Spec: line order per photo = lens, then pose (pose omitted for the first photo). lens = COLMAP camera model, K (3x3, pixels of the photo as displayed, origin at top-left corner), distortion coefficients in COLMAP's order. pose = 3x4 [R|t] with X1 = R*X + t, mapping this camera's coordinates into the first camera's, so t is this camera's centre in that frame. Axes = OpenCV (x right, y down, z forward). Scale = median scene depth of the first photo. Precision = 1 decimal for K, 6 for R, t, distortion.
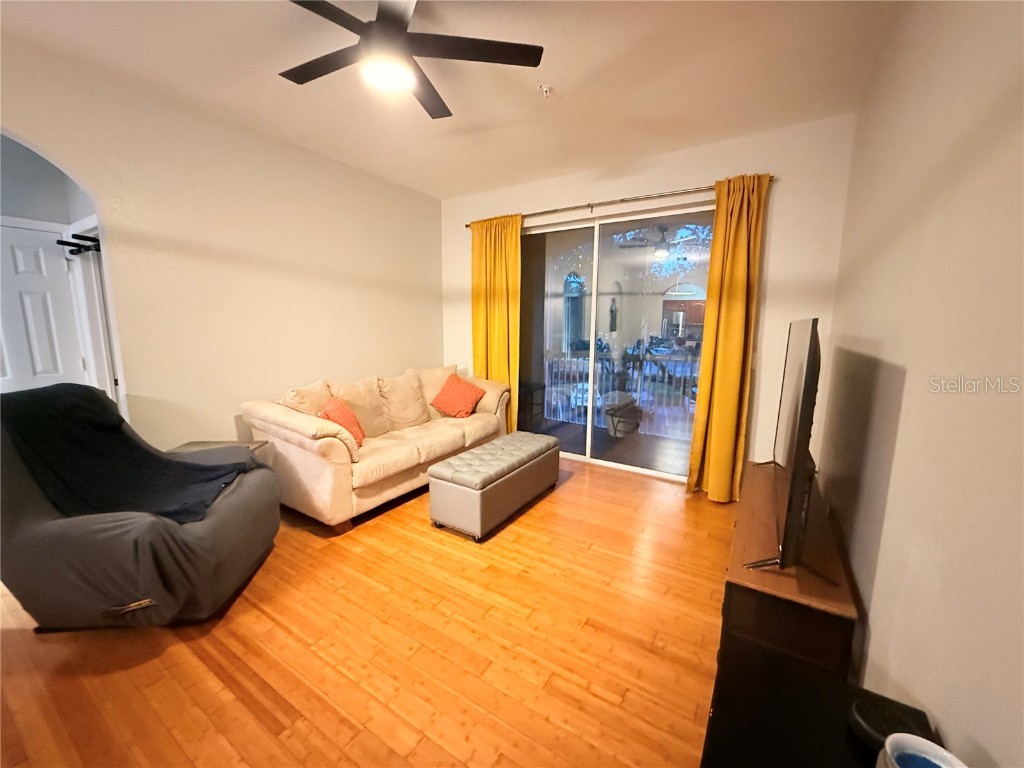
lens RADIAL K [[408.0, 0, 509.1], [0, 408.0, 385.2], [0, 0, 1]] dist [-0.000814, 0.000275]
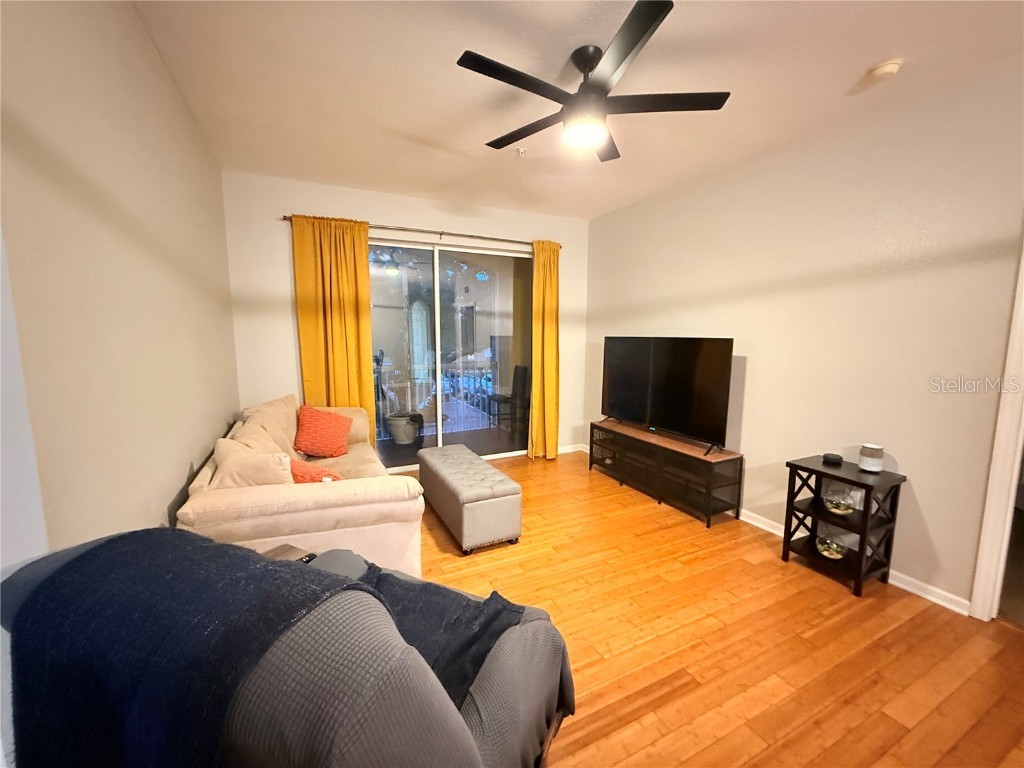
lens RADIAL K [[408.0, 0, 509.1], [0, 408.0, 385.2], [0, 0, 1]] dist [-0.000814, 0.000275]
pose [[0.521608, -0.115780, 0.845293, -1.028035], [0.131854, 0.989786, 0.054207, -0.099301], [-0.842935, 0.083180, 0.531547, 0.431925]]
